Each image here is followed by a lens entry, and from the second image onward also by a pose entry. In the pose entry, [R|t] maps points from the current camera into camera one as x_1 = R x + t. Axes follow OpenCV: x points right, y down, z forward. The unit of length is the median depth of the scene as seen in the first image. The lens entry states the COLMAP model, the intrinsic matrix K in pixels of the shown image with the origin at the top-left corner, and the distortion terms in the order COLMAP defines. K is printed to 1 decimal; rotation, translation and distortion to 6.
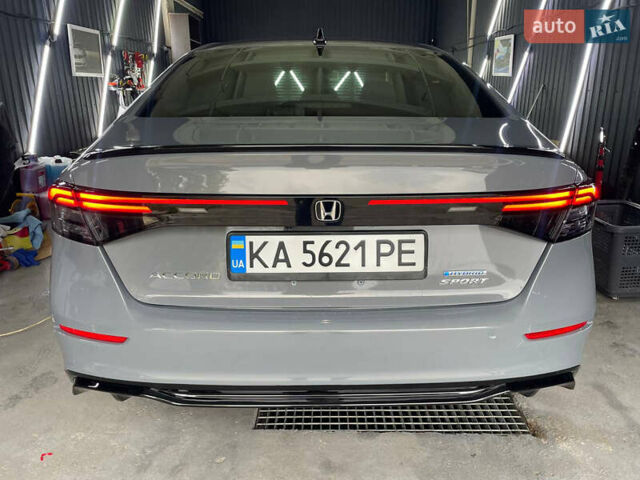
lens RADIAL K [[486.9, 0, 320.1], [0, 486.9, 237.3], [0, 0, 1]] dist [0.072438, -0.077321]
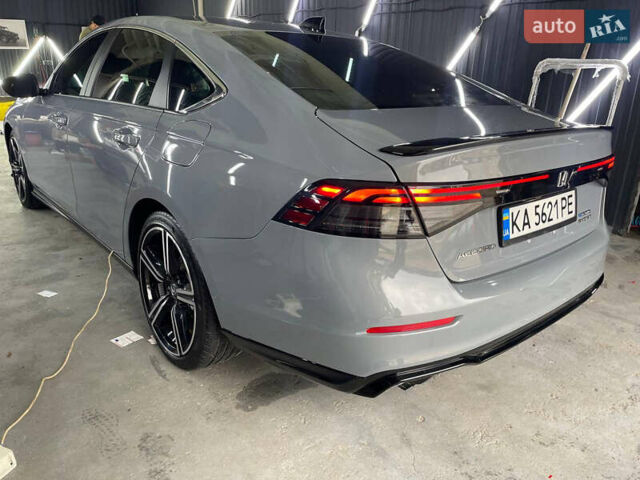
lens RADIAL K [[497.6, 0, 322.6], [0, 497.6, 244.9], [0, 0, 1]] dist [0.009497, 0.004175]
pose [[0.773905, -0.183174, 0.606233, -1.263961], [0.146878, 0.983071, 0.109534, -0.115644], [-0.616034, 0.004273, 0.787708, 0.315199]]
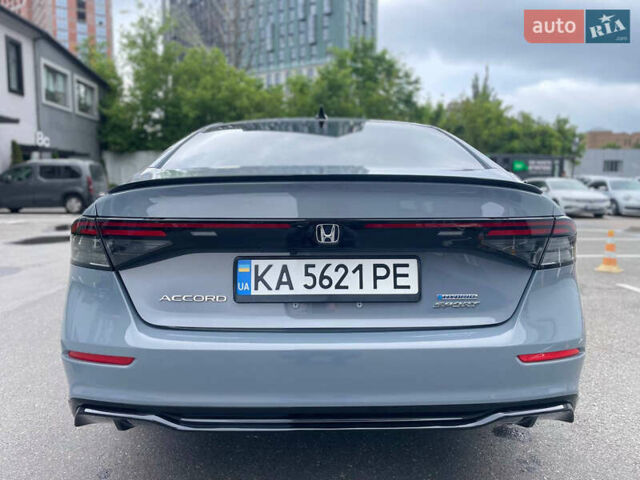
lens RADIAL K [[486.9, 0, 323.1], [0, 486.9, 241.3], [0, 0, 1]] dist [0.072438, -0.077321]
pose [[0.999999, 0.000069, -0.001360, 0.006714], [-0.000334, 0.980649, -0.195775, 0.166796], [0.001320, 0.195775, 0.980648, -0.065321]]
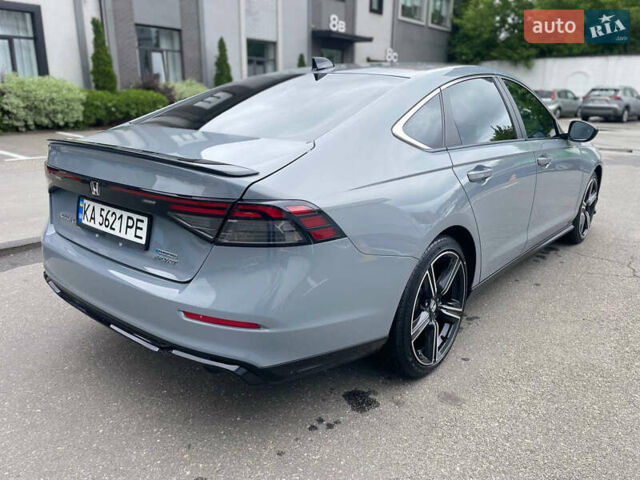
lens RADIAL K [[486.9, 0, 329.7], [0, 486.9, 236.2], [0, 0, 1]] dist [0.072438, -0.077321]
pose [[0.764172, 0.192073, -0.615751, 1.451123], [-0.209562, 0.976777, 0.044614, -0.122725], [0.610021, 0.094945, 0.786677, 0.240534]]
